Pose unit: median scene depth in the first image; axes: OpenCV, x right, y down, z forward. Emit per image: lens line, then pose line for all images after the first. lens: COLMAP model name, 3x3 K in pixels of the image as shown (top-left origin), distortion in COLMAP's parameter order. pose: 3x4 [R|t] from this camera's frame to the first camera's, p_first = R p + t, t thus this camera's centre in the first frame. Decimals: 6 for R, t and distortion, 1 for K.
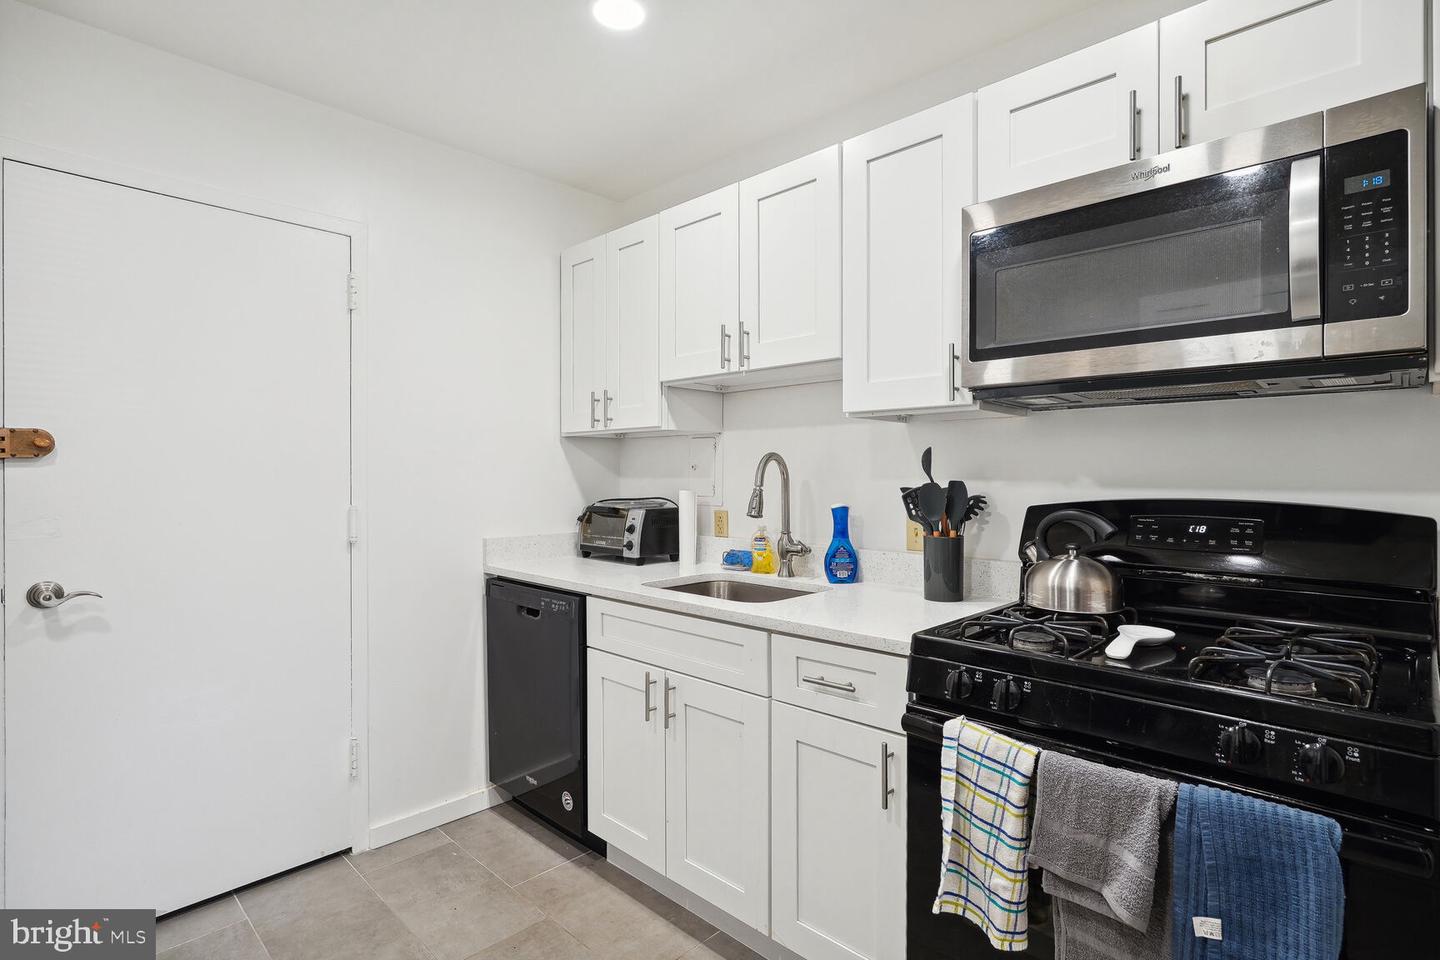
lens RADIAL K [[719.5, 0, 718.7], [0, 719.5, 474.1], [0, 0, 1]] dist [-0.001000, 0.000167]
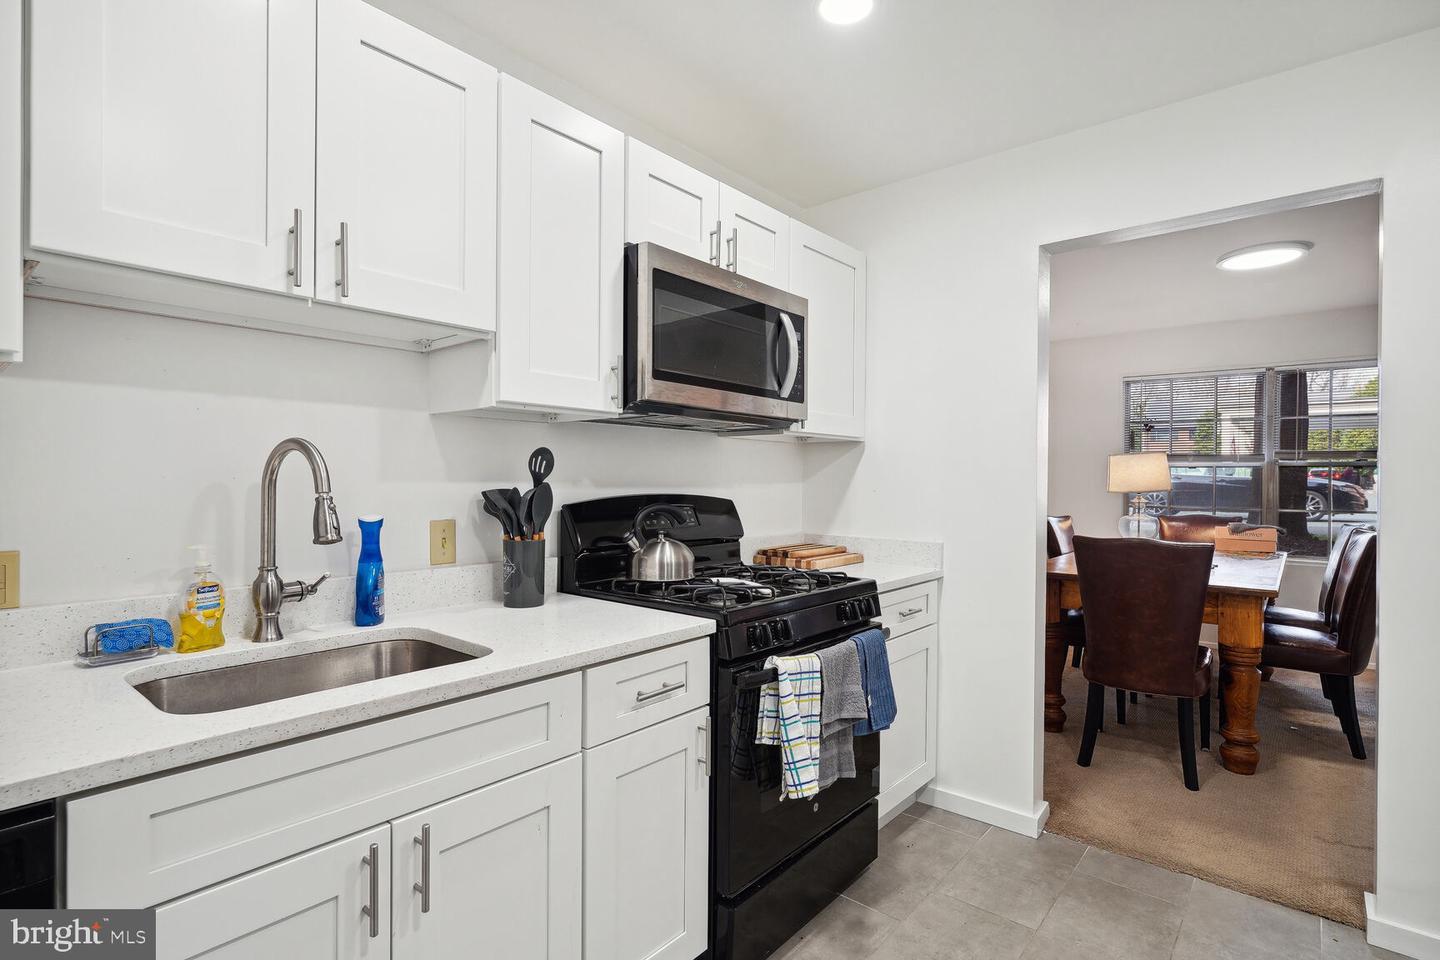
lens RADIAL K [[719.5, 0, 718.7], [0, 719.5, 474.1], [0, 0, 1]] dist [-0.001000, 0.000167]
pose [[-0.074918, 0.006912, 0.997166, -0.584299], [-0.005980, 0.999955, -0.007381, 0.003328], [-0.997172, -0.006516, -0.074873, 0.704970]]
